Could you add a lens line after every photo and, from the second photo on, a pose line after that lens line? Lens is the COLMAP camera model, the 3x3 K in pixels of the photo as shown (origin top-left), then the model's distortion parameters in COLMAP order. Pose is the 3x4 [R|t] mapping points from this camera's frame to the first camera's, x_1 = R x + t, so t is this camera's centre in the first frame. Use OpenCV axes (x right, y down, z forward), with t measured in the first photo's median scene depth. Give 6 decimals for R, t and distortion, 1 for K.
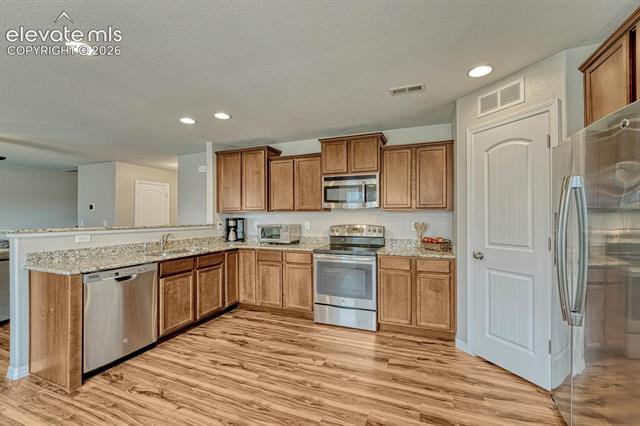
lens RADIAL K [[269.2, 0, 321.7], [0, 269.2, 213.1], [0, 0, 1]] dist [-0.012294, 0.002399]
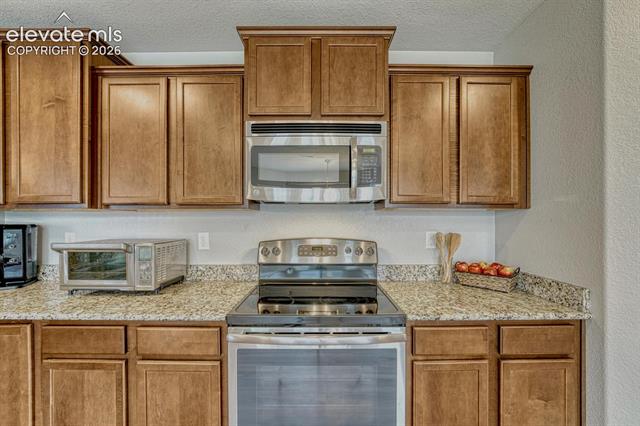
lens RADIAL K [[269.2, 0, 320.7], [0, 269.2, 217.1], [0, 0, 1]] dist [-0.012294, 0.002399]
pose [[0.929995, 0.004131, 0.367548, -0.044642], [-0.005490, 0.999981, 0.002651, 0.005533], [-0.367530, -0.004484, 0.930001, 0.613419]]
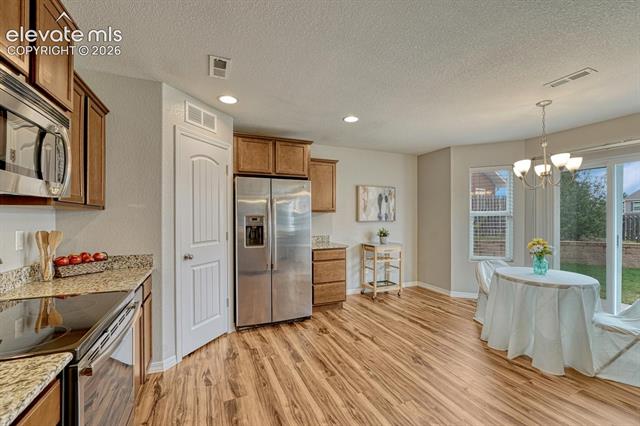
lens RADIAL K [[269.2, 0, 317.3], [0, 269.2, 217.9], [0, 0, 1]] dist [-0.012294, 0.002399]
pose [[-0.699565, -0.000732, 0.714569, -0.355424], [-0.009801, 0.999915, -0.008571, 0.009516], [-0.714502, -0.013000, -0.699512, 0.980050]]
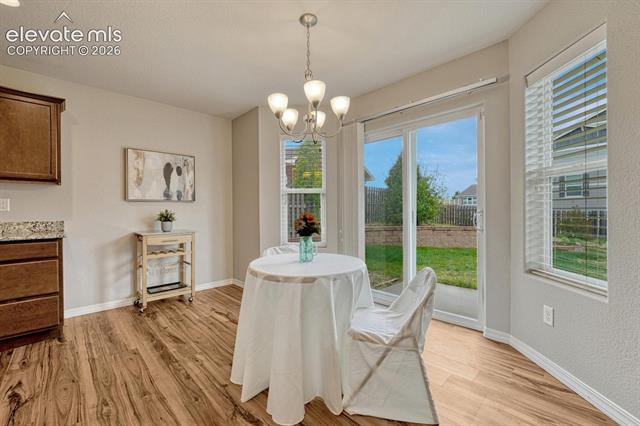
lens RADIAL K [[269.2, 0, 318.2], [0, 269.2, 211.8], [0, 0, 1]] dist [-0.012294, 0.002399]
pose [[-0.910354, 0.006650, 0.413776, -0.505024], [0.001429, 0.999915, -0.012926, 0.064270], [-0.413827, -0.011176, -0.910287, 0.470159]]
